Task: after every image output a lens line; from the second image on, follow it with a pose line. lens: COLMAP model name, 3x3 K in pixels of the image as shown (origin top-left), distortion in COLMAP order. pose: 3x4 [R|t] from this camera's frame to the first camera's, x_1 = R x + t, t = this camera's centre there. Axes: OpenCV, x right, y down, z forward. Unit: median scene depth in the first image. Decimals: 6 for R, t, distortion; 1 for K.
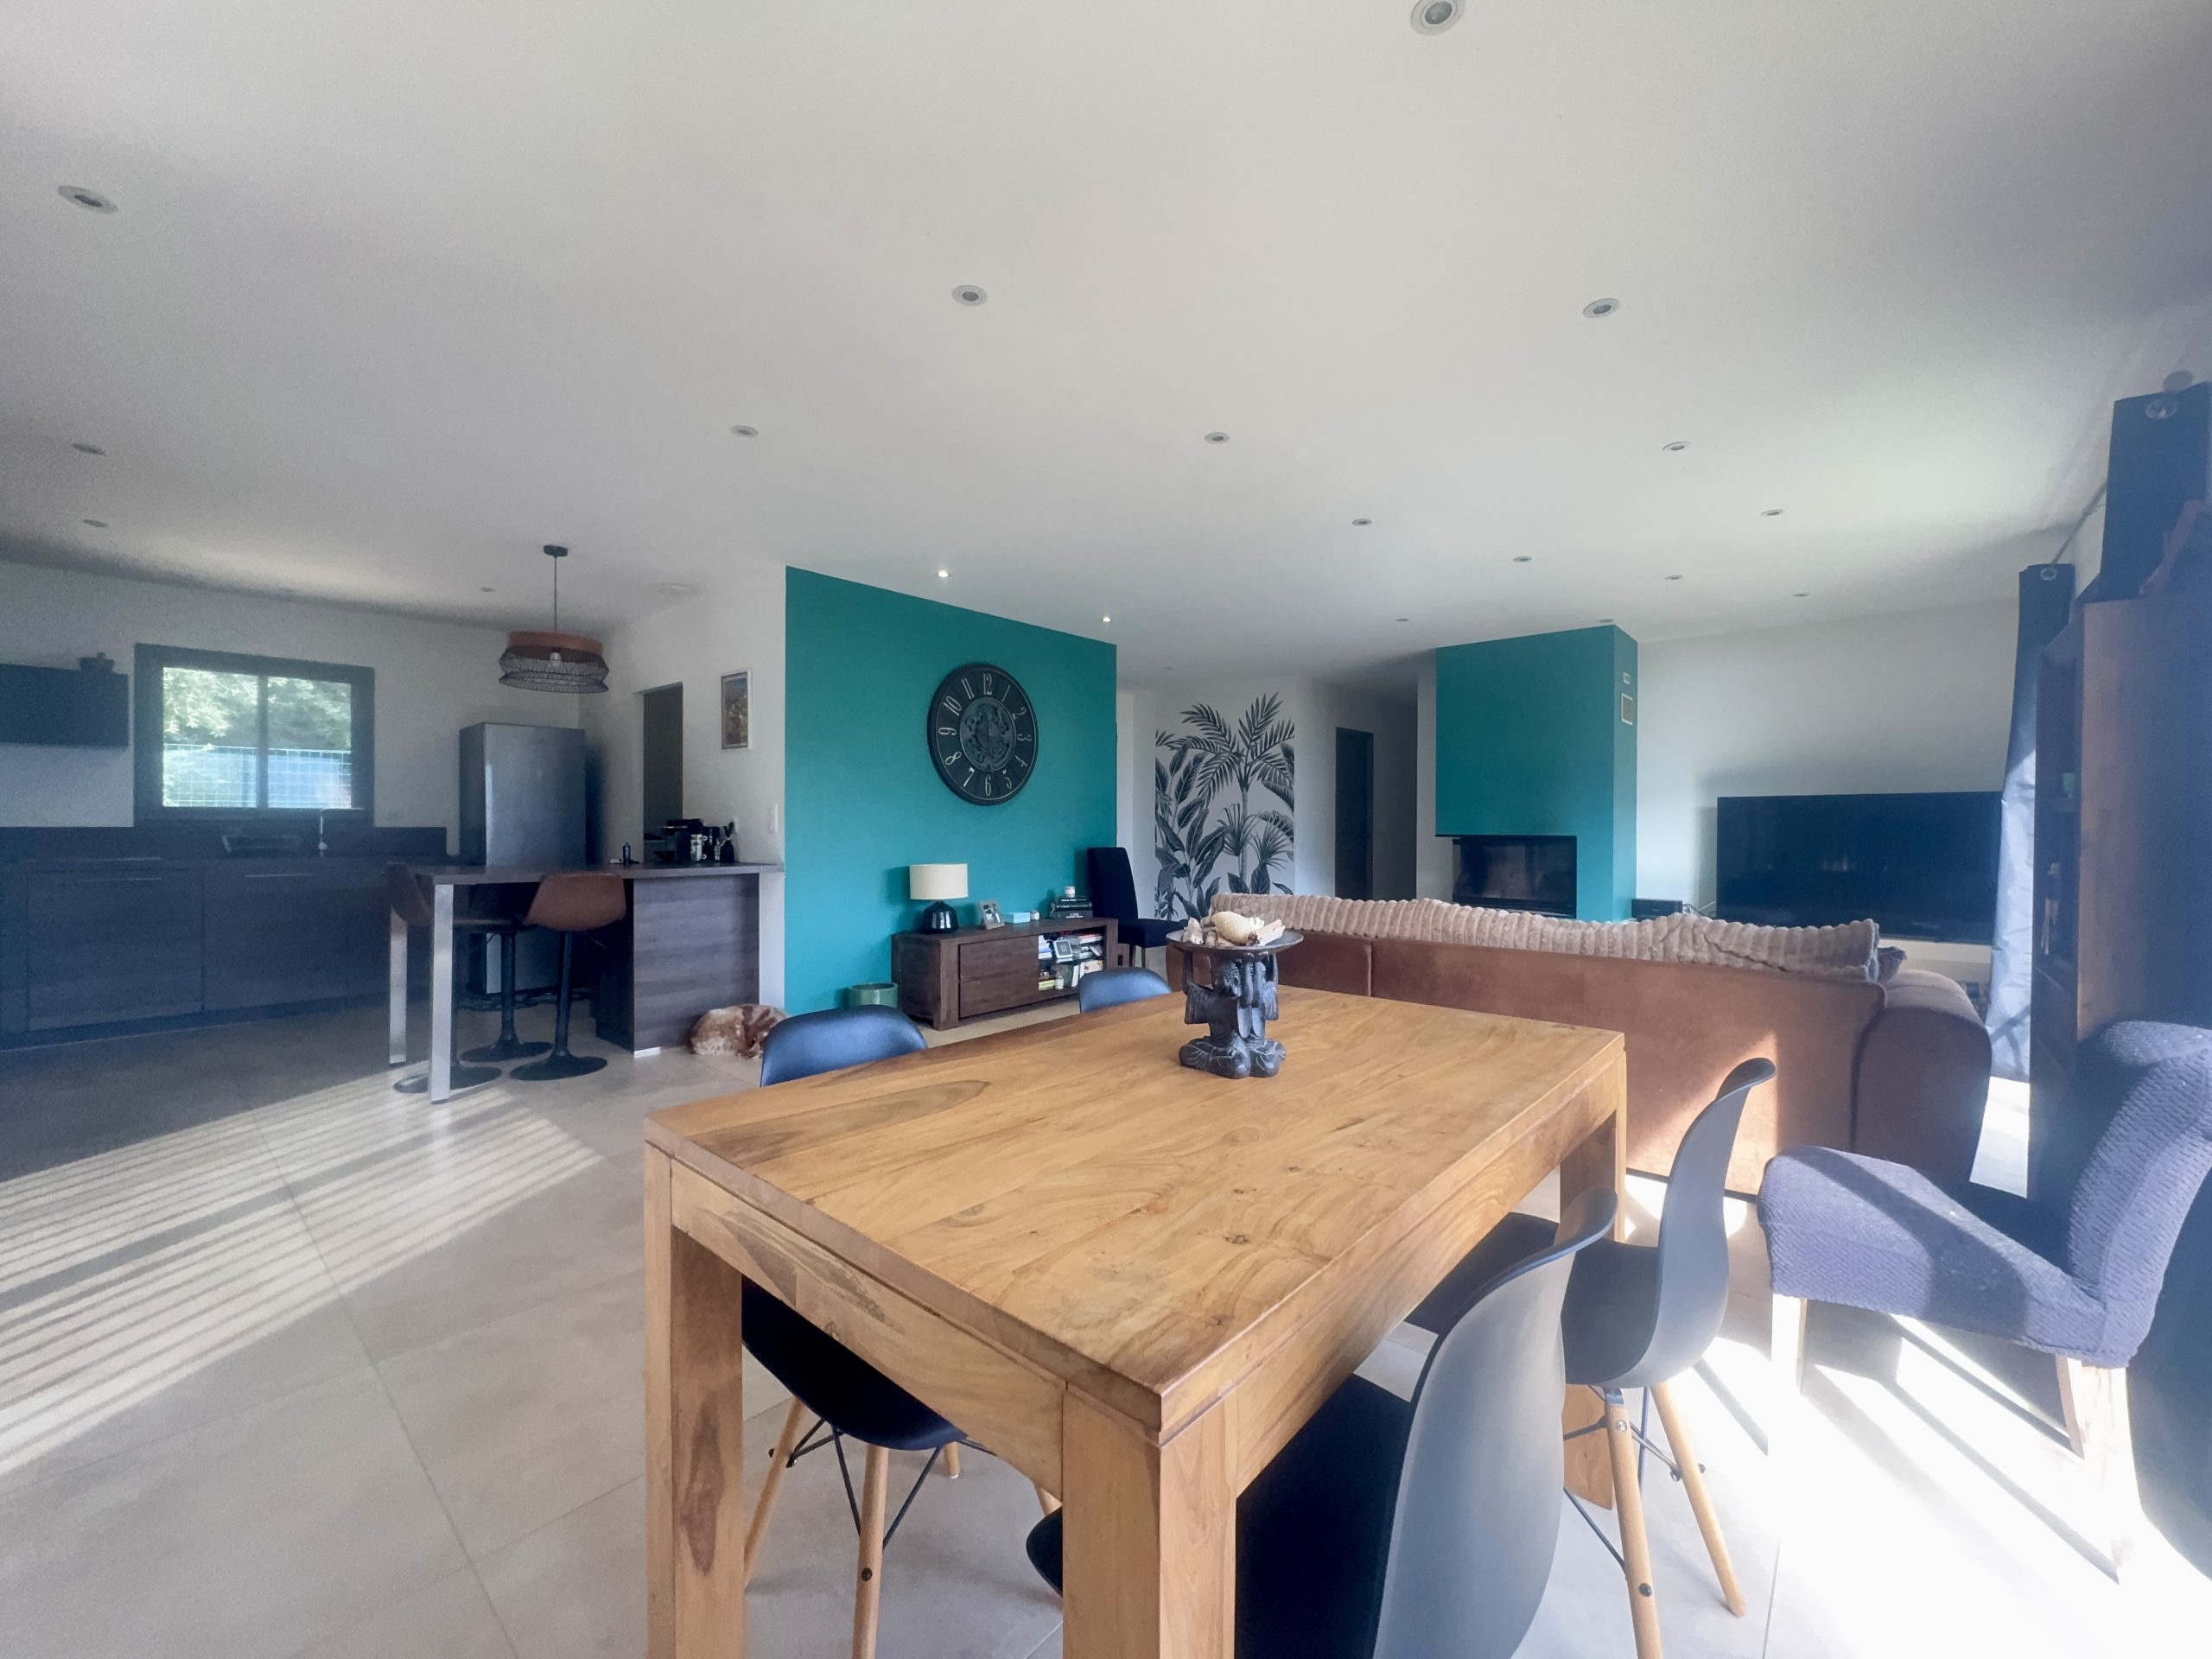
lens RADIAL K [[879.9, 0, 1112.8], [0, 879.9, 832.0], [0, 0, 1]] dist [-0.001178, -0.000653]
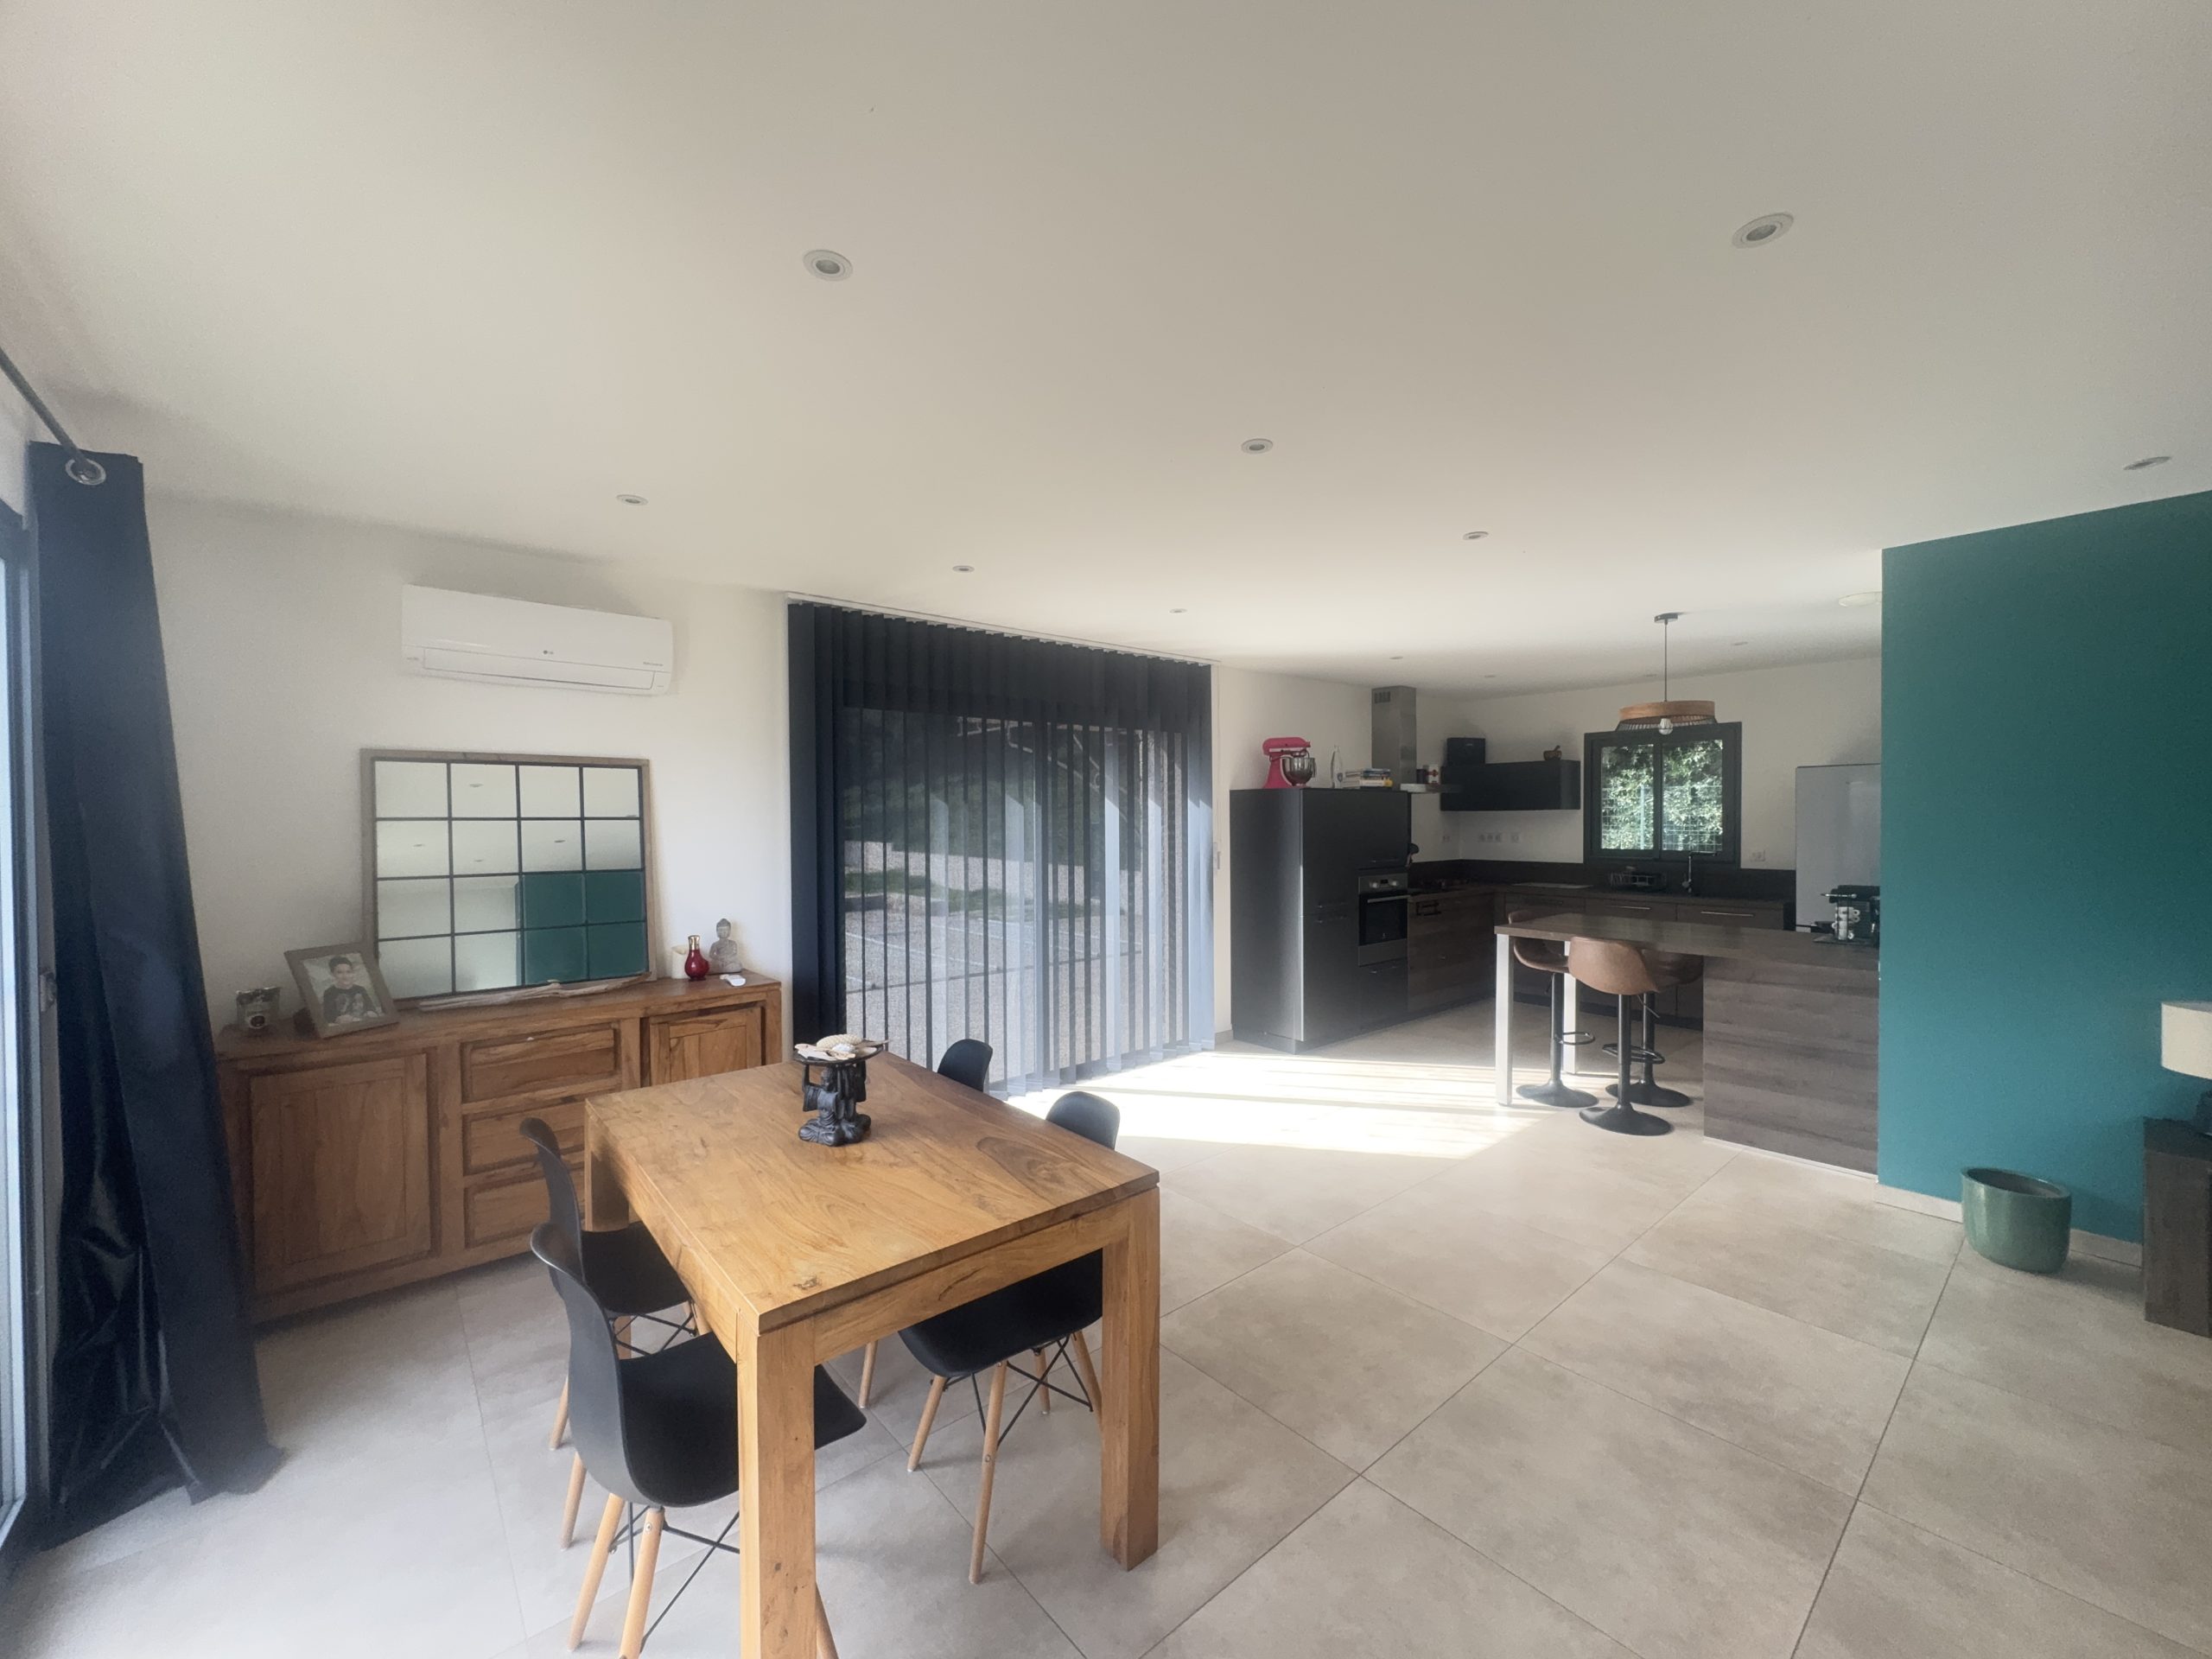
lens RADIAL K [[879.9, 0, 1107.8], [0, 879.9, 832.8], [0, 0, 1]] dist [-0.001178, -0.000653]
pose [[-0.147404, 0.013427, -0.988985, 0.252294], [-0.003143, 0.999896, 0.014044, -0.044366], [0.989071, 0.005178, -0.147347, 0.267764]]
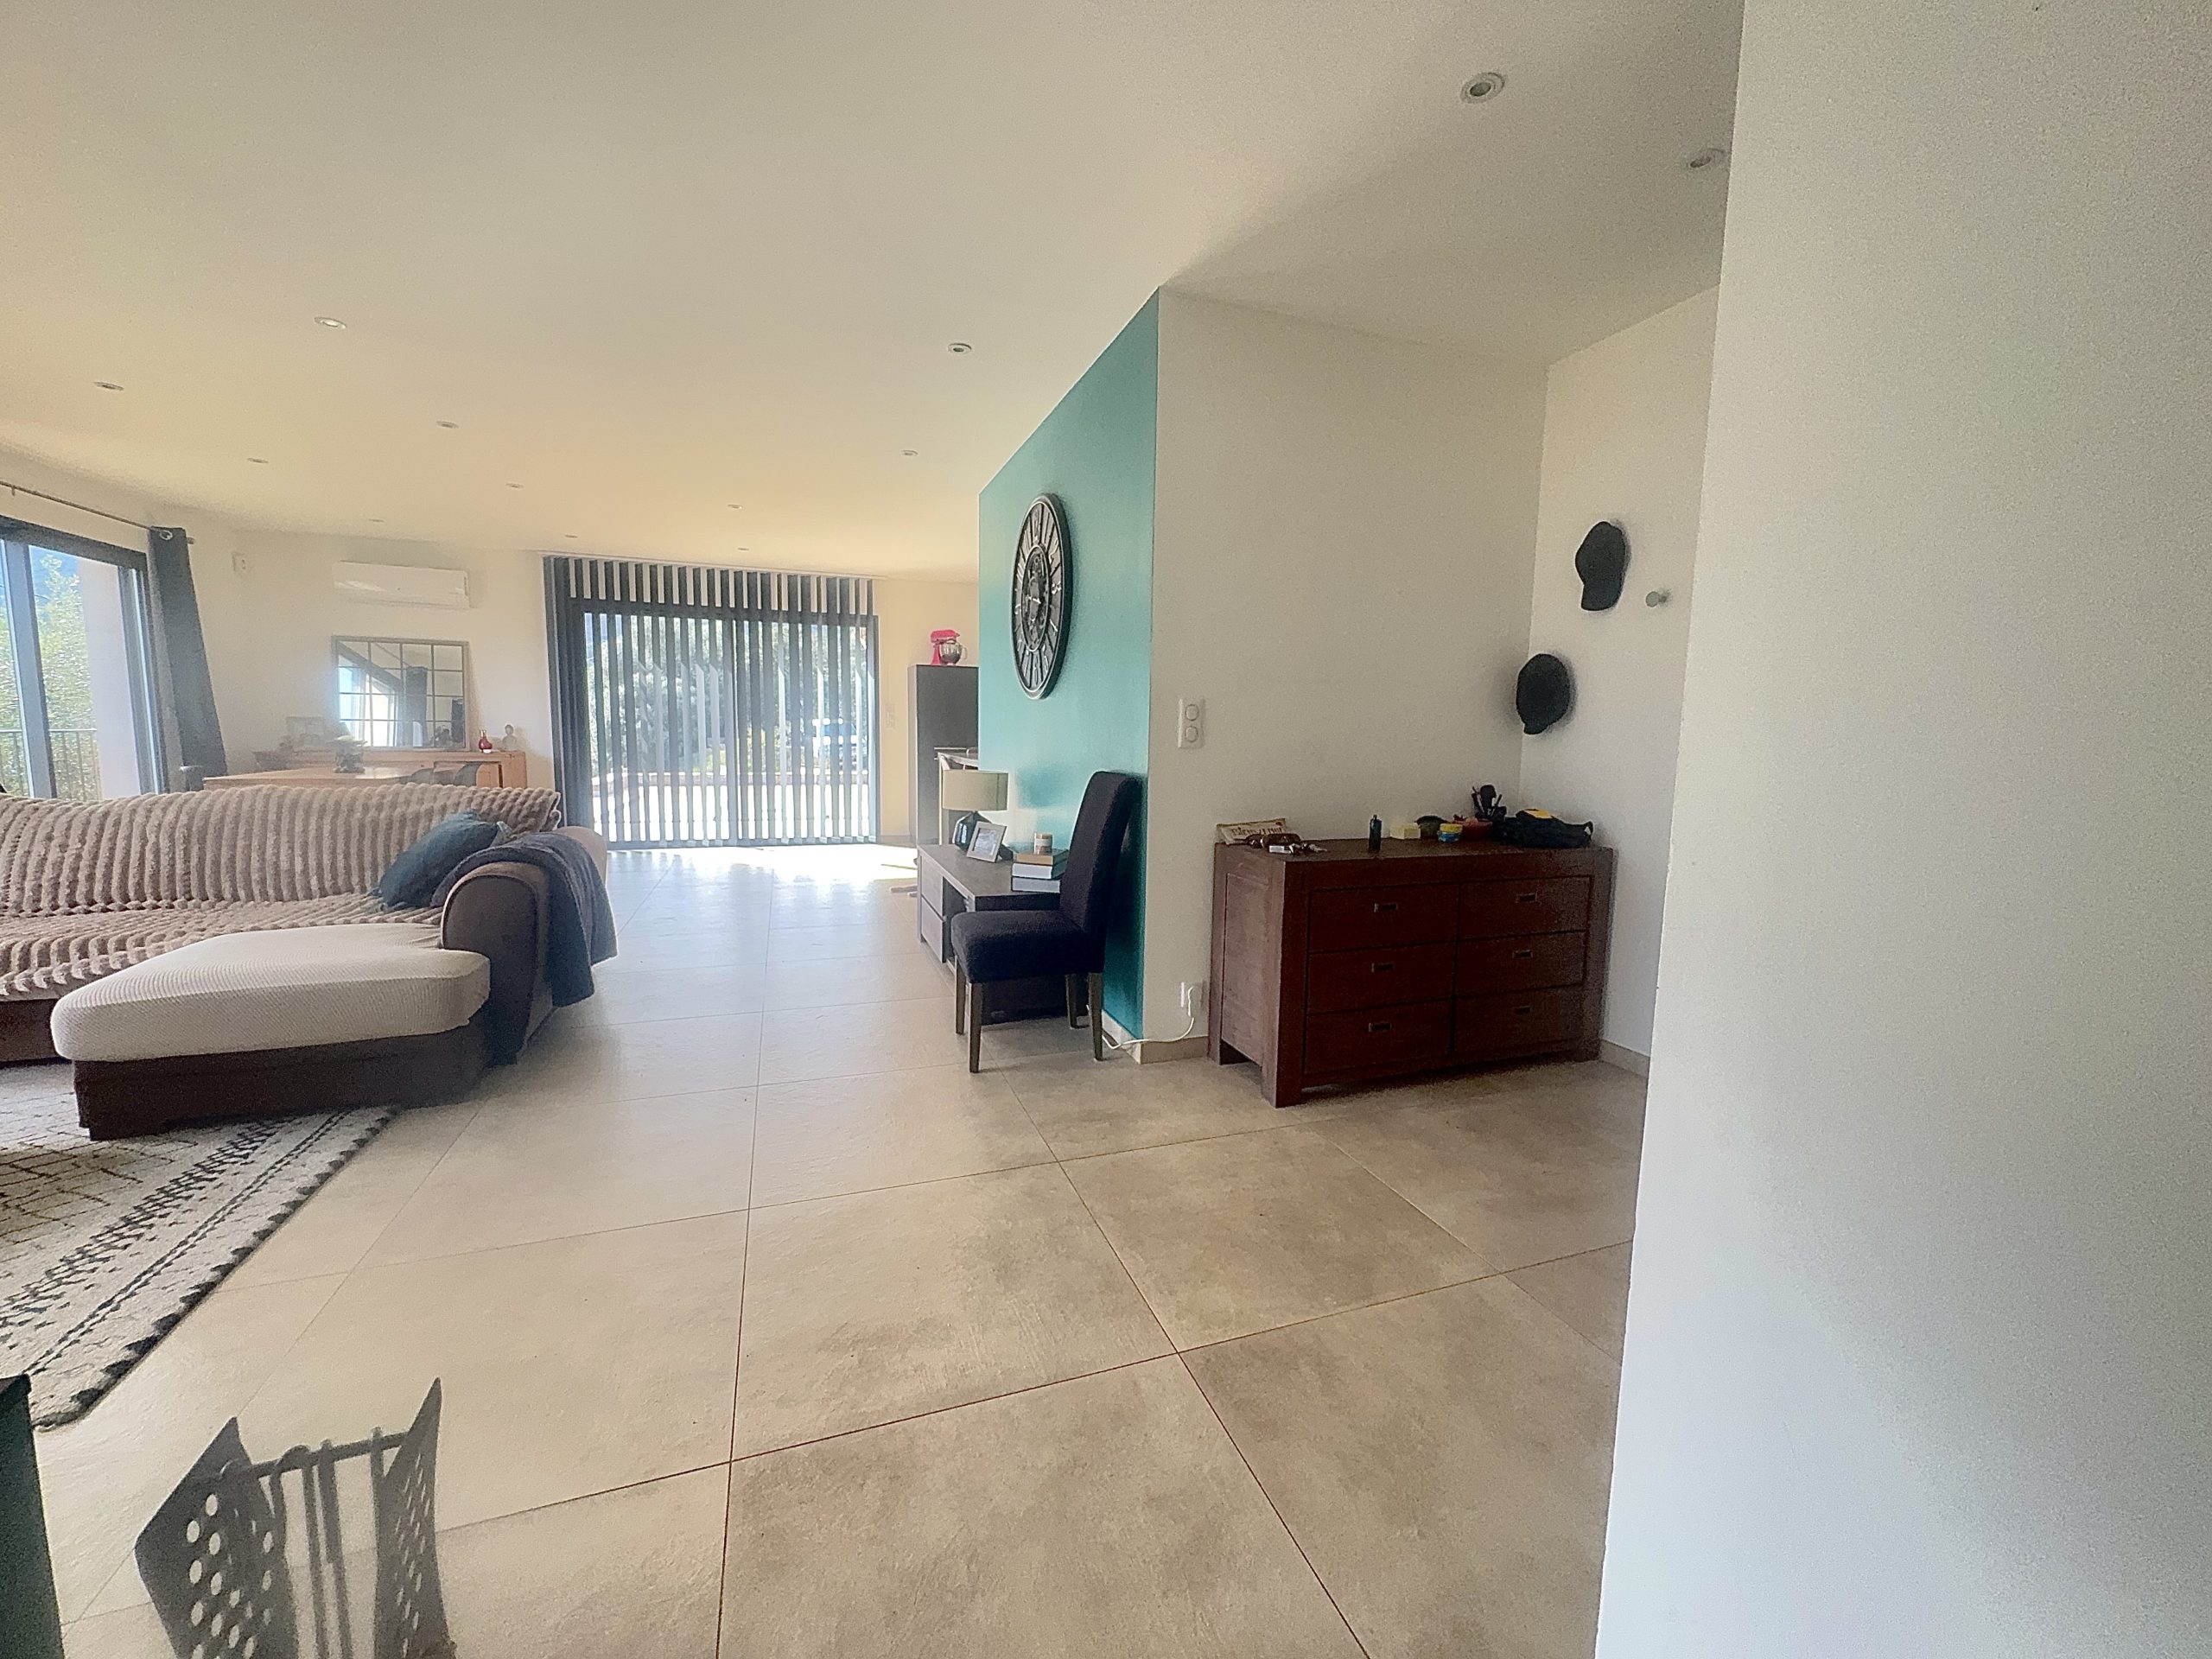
lens RADIAL K [[879.9, 0, 1114.4], [0, 879.9, 824.3], [0, 0, 1]] dist [-0.001178, -0.000653]
pose [[-0.478792, 0.086259, -0.873680, 0.326243], [-0.030098, 0.992964, 0.114531, -0.012456], [0.877412, 0.081133, -0.472827, 0.982540]]
